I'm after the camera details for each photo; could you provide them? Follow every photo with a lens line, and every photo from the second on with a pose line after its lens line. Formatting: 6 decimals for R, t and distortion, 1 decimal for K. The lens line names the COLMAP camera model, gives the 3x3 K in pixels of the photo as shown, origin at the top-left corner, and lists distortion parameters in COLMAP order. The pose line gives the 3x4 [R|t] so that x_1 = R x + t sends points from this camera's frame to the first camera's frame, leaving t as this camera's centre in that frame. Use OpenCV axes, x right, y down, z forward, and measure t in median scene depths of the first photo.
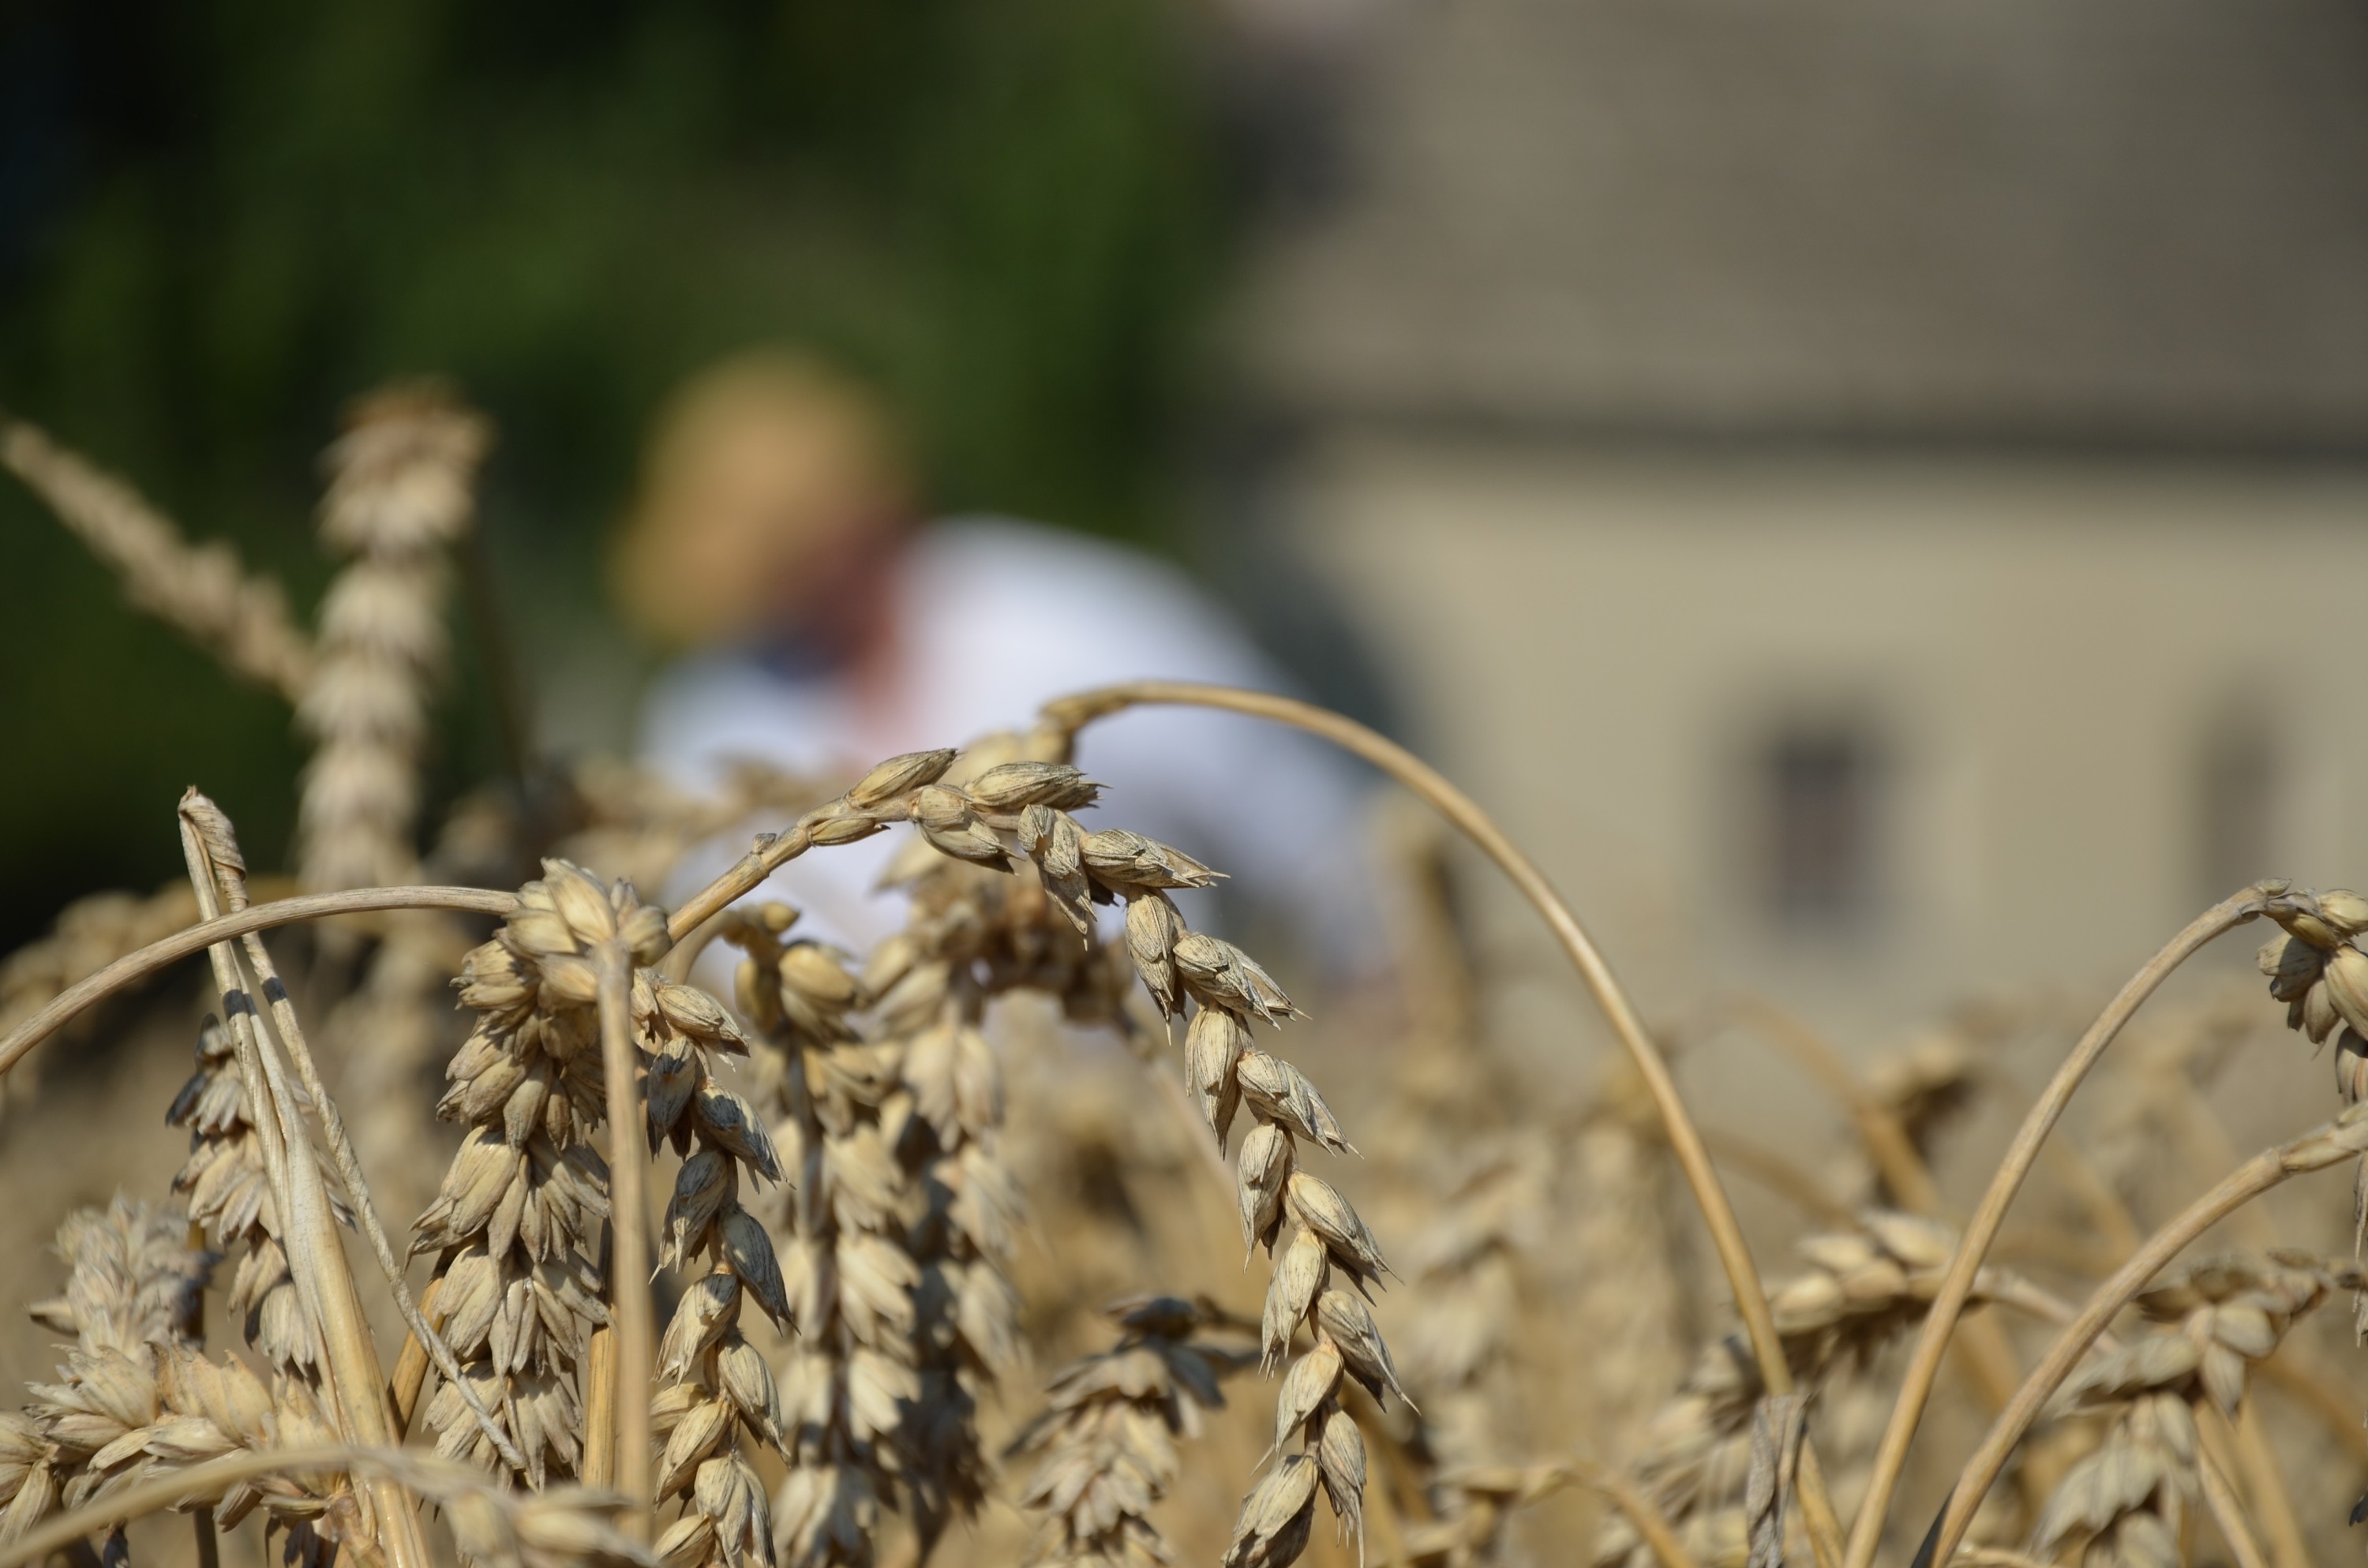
lens RADIAL K [[10701.1, 0, 1186.1], [0, 10701.1, 784.3], [0, 0, 1]] dist [0.096834, 0.000000]
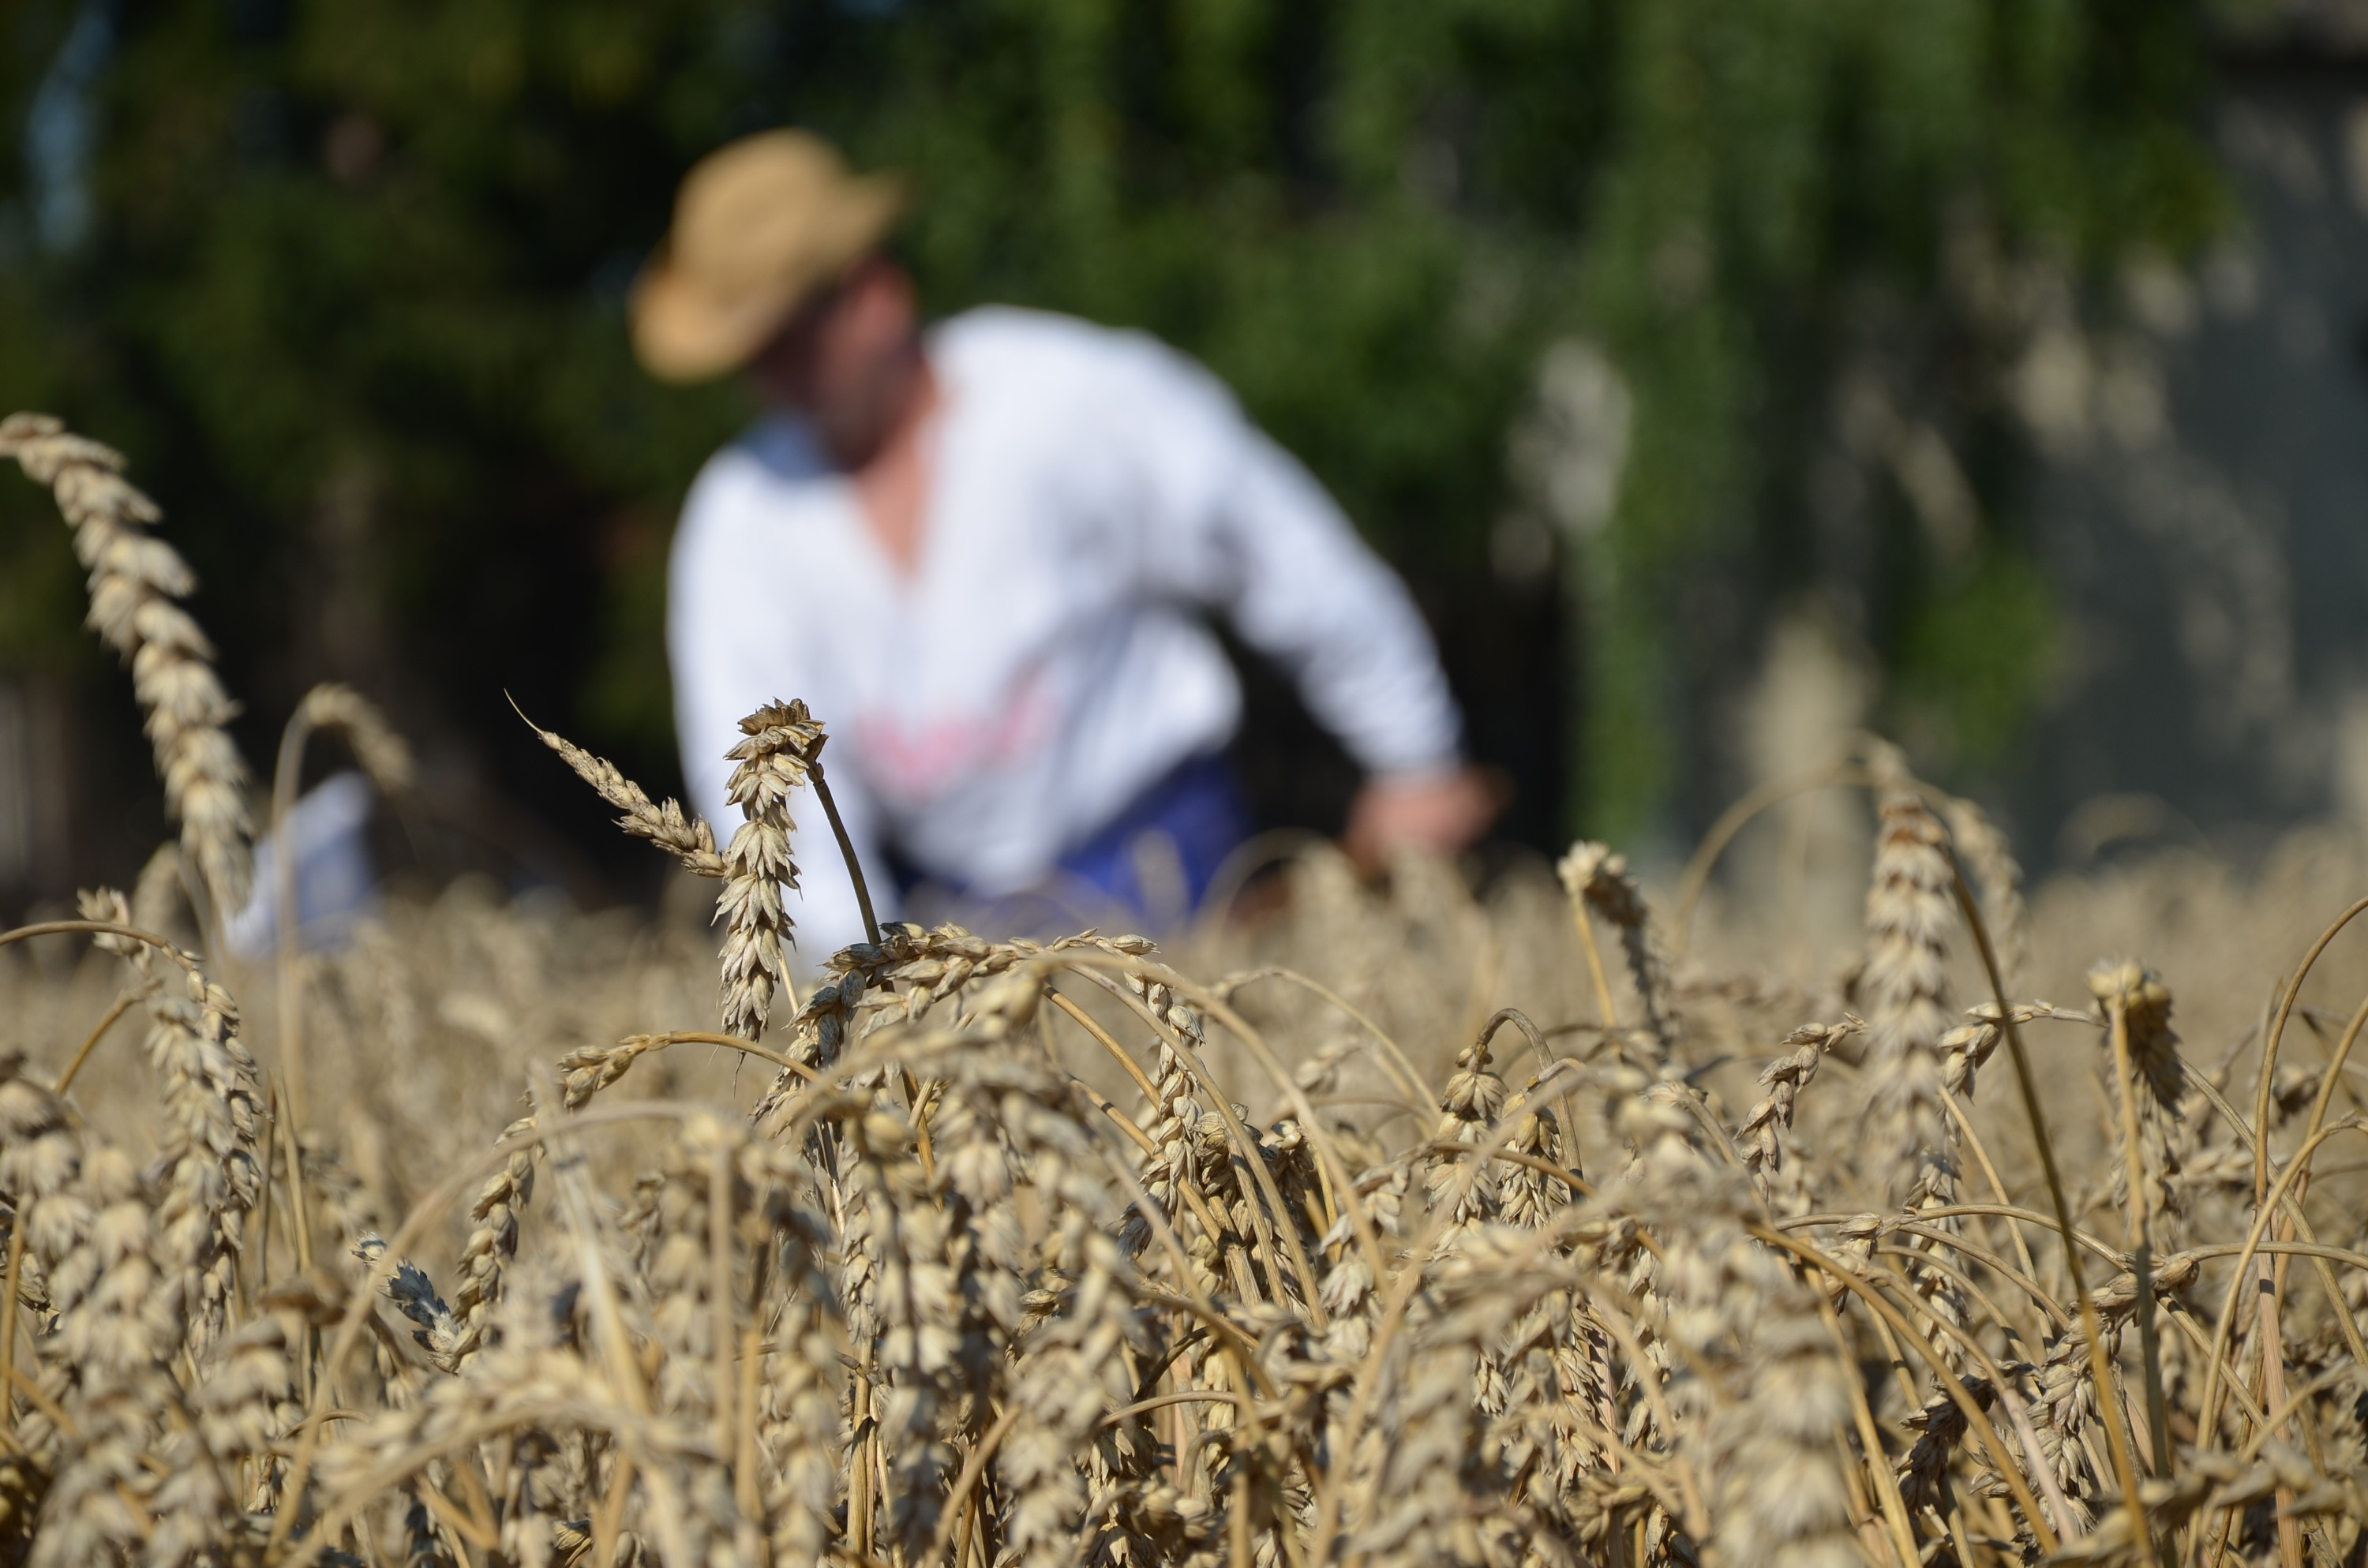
lens RADIAL K [[10701.1, 0, 1182.6], [0, 10701.1, 783.9], [0, 0, 1]] dist [0.096834, 0.000000]
pose [[0.995224, -0.042958, -0.087661, 0.180860], [0.044833, 0.998804, 0.019528, -0.075136], [0.086717, -0.023365, 0.995959, -0.844897]]
